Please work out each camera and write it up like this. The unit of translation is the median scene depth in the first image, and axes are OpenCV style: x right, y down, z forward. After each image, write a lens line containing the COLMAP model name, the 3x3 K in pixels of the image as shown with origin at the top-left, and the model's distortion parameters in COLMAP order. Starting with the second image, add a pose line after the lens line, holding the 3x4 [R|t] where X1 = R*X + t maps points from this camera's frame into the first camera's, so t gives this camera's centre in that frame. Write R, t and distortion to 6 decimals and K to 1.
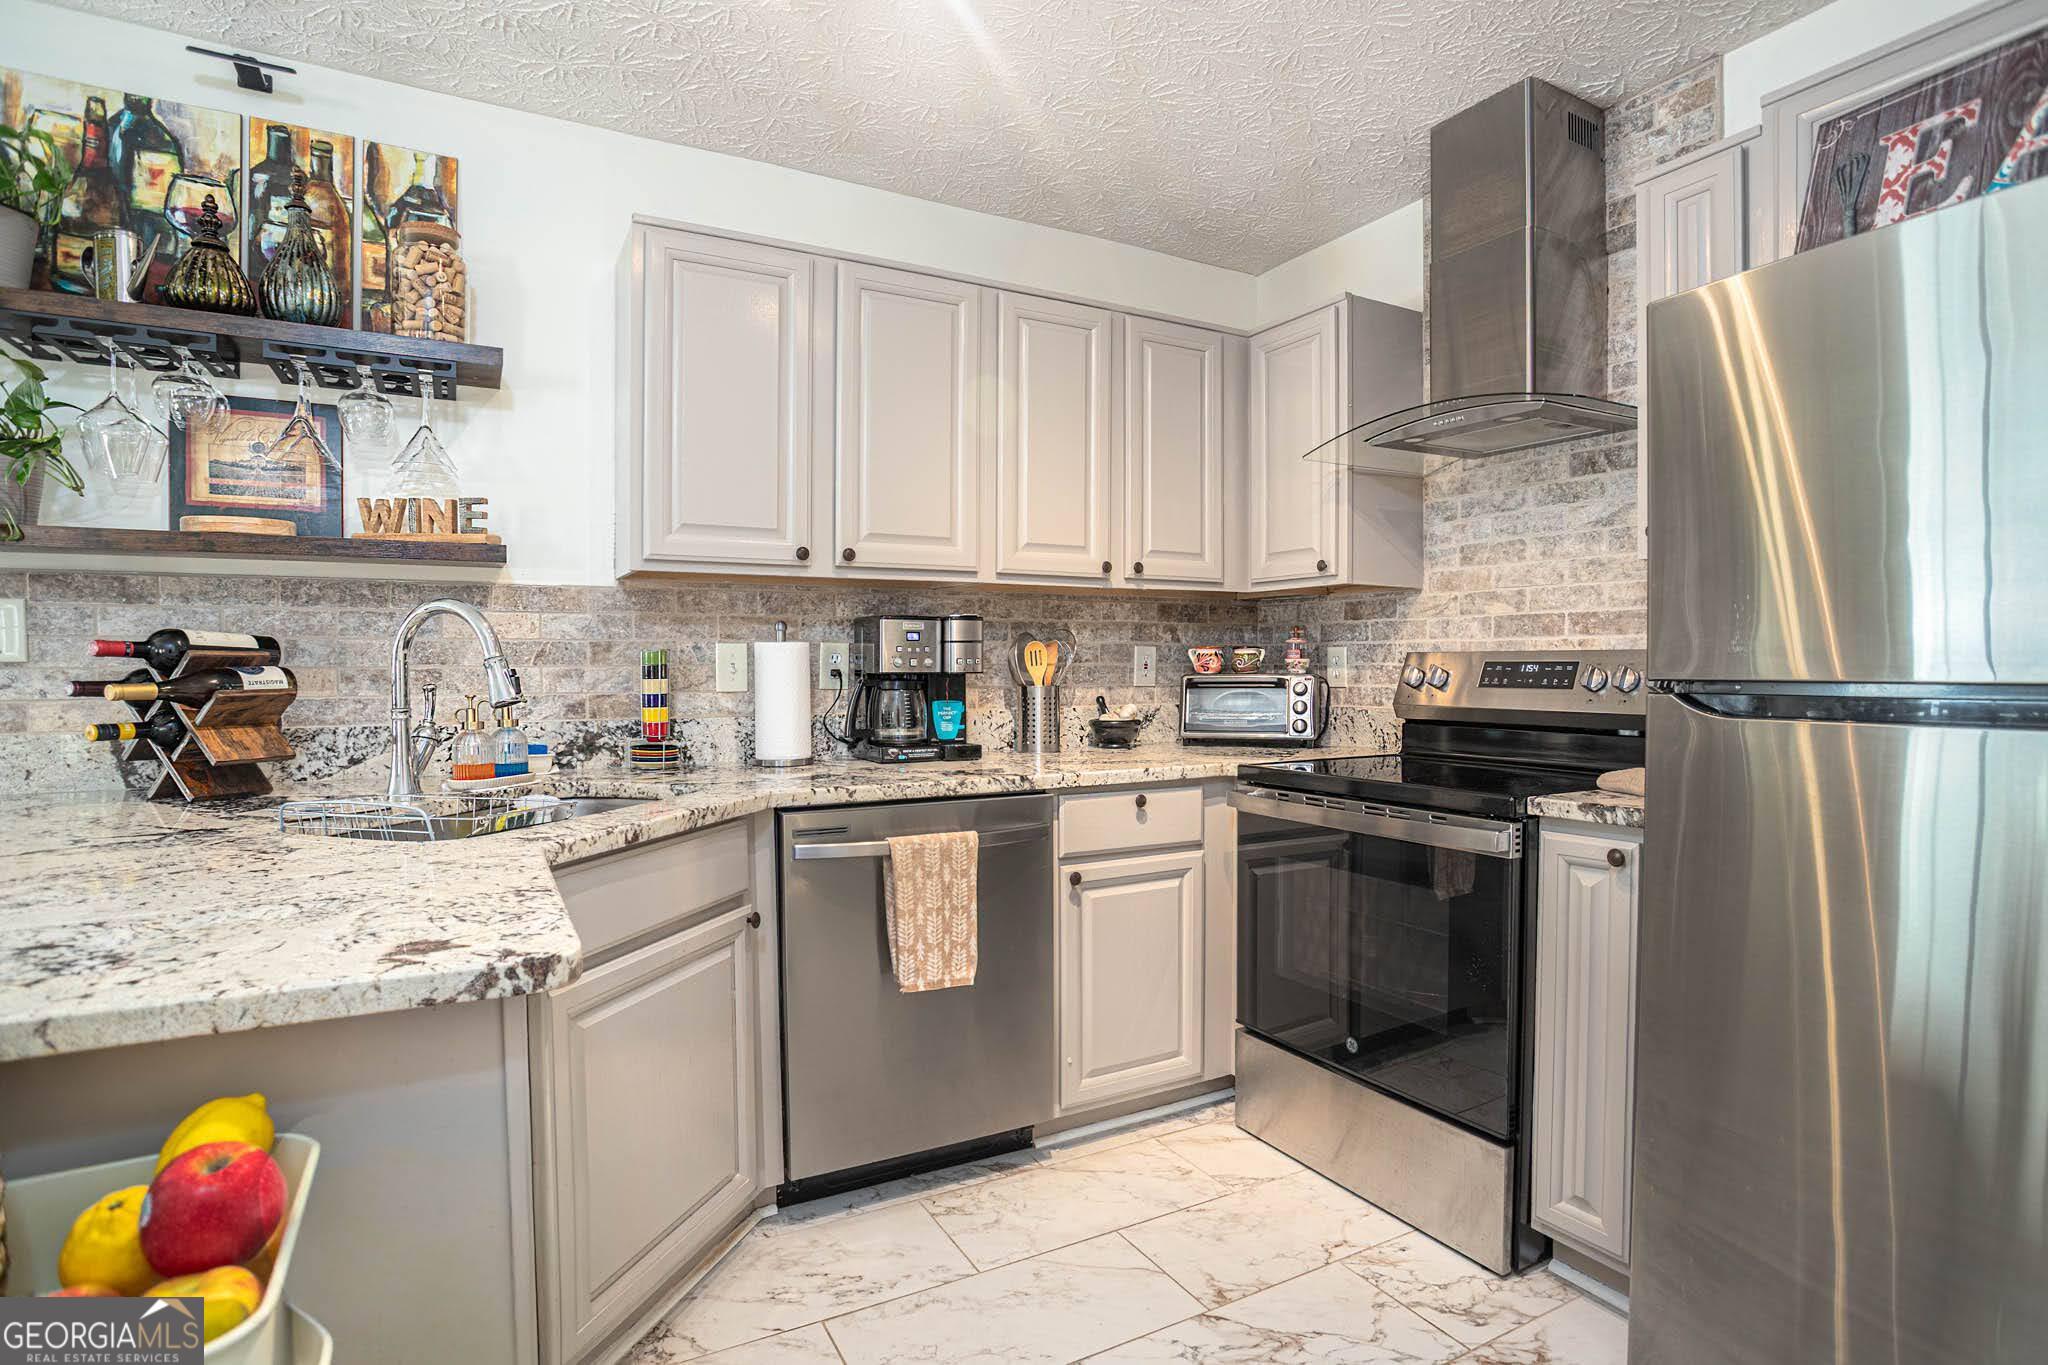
lens RADIAL K [[989.5, 0, 1021.0], [0, 989.5, 688.3], [0, 0, 1]] dist [-0.069863, 0.024114]
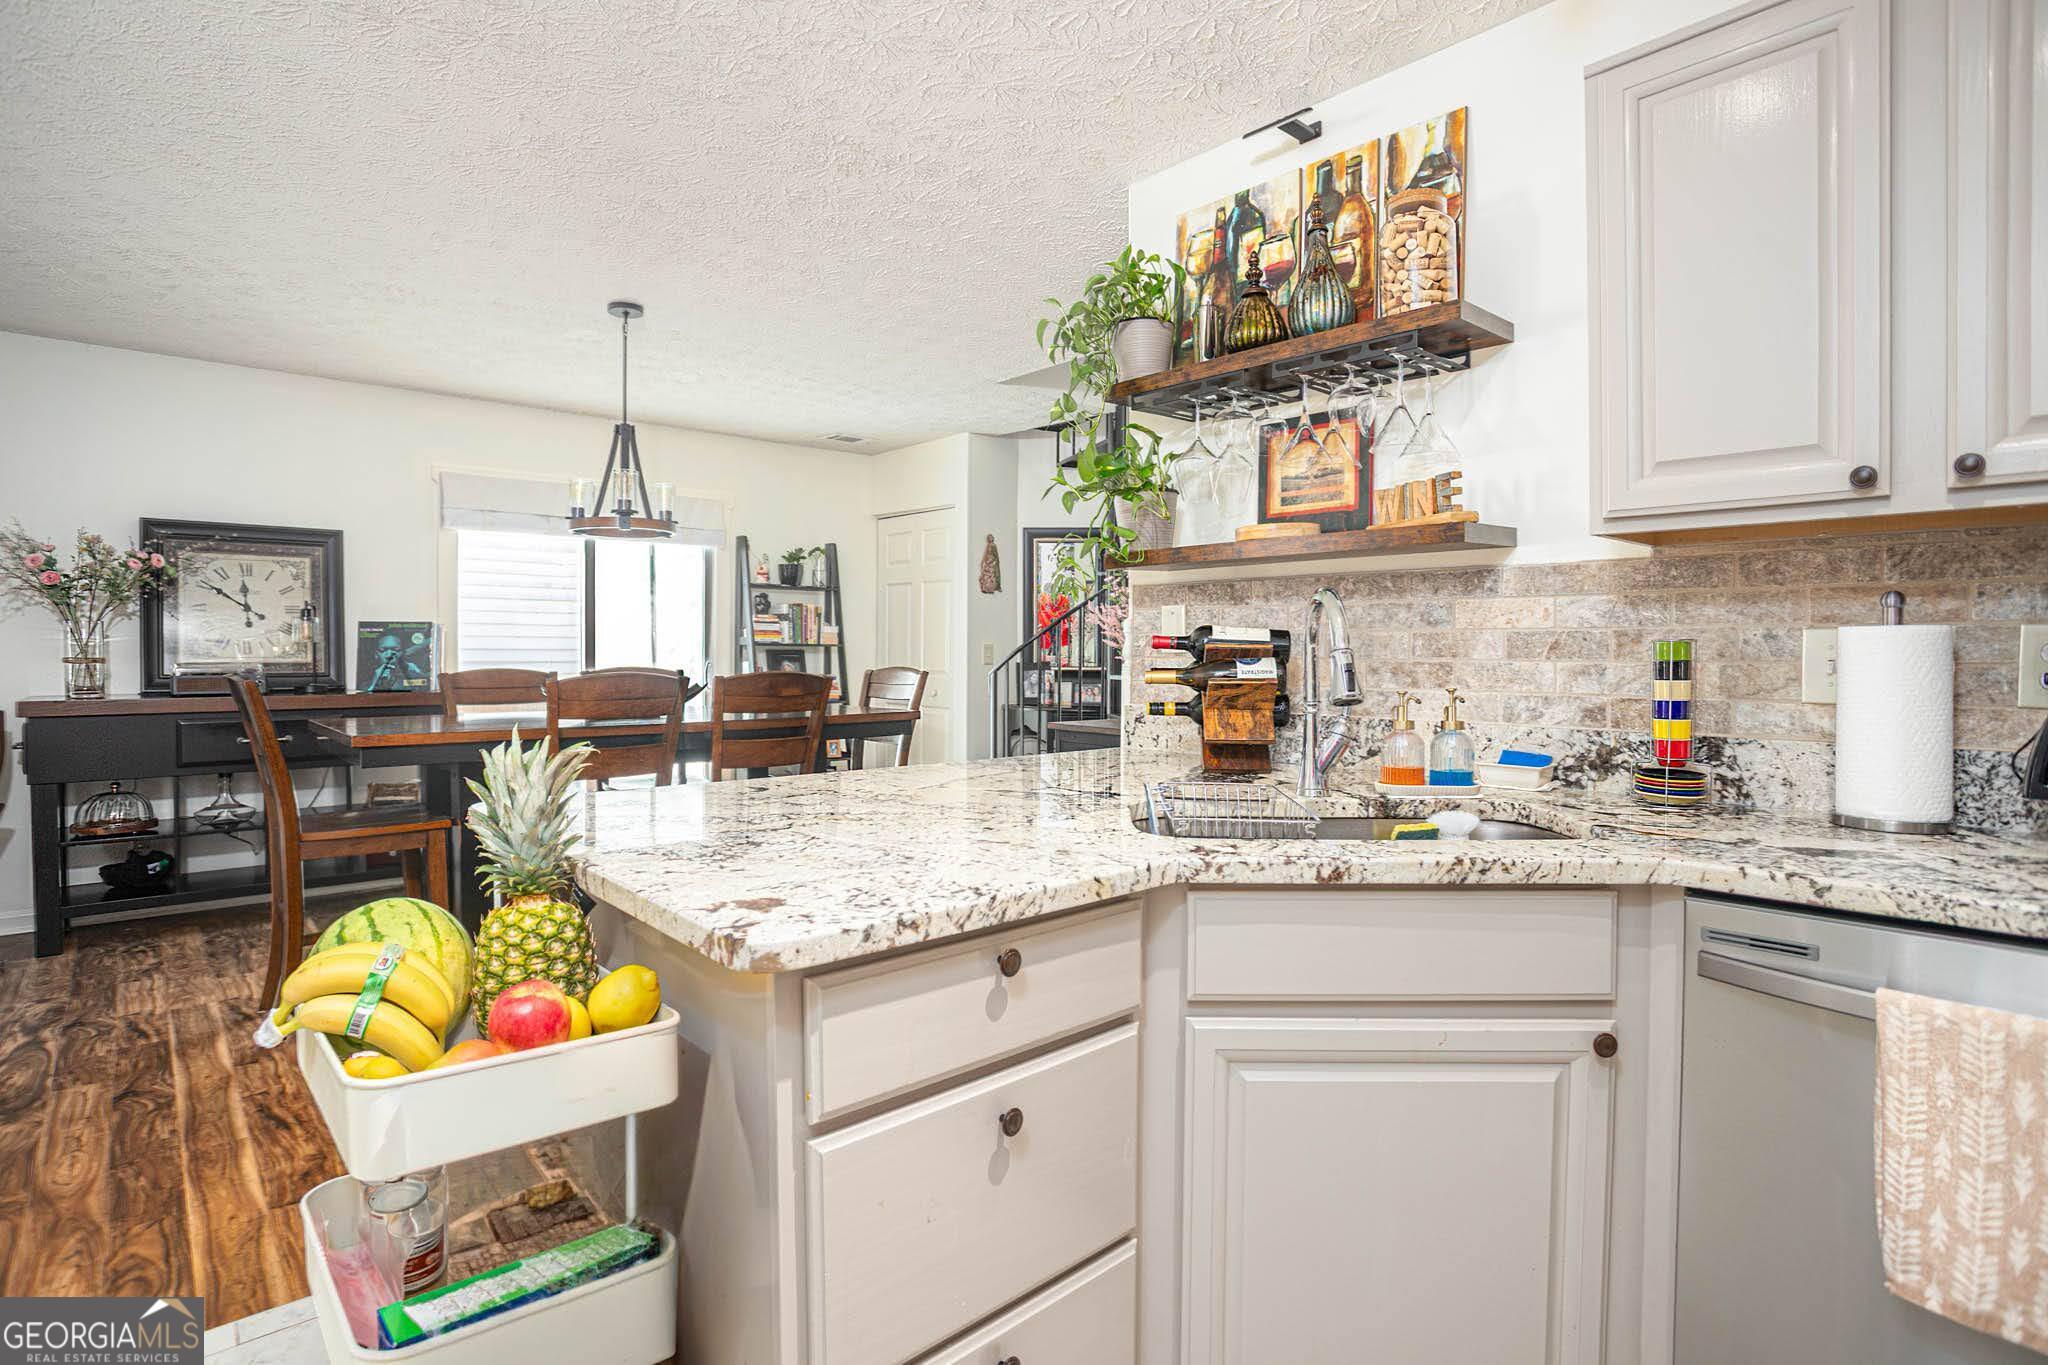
lens RADIAL K [[1019.4, 0, 1031.7], [0, 1019.4, 671.3], [0, 0, 1]] dist [-0.094644, 0.034925]
pose [[0.235264, 0.020018, -0.971725, 0.239673], [-0.029114, 0.999484, 0.013541, -0.012927], [0.971495, 0.025105, 0.235726, 0.390554]]
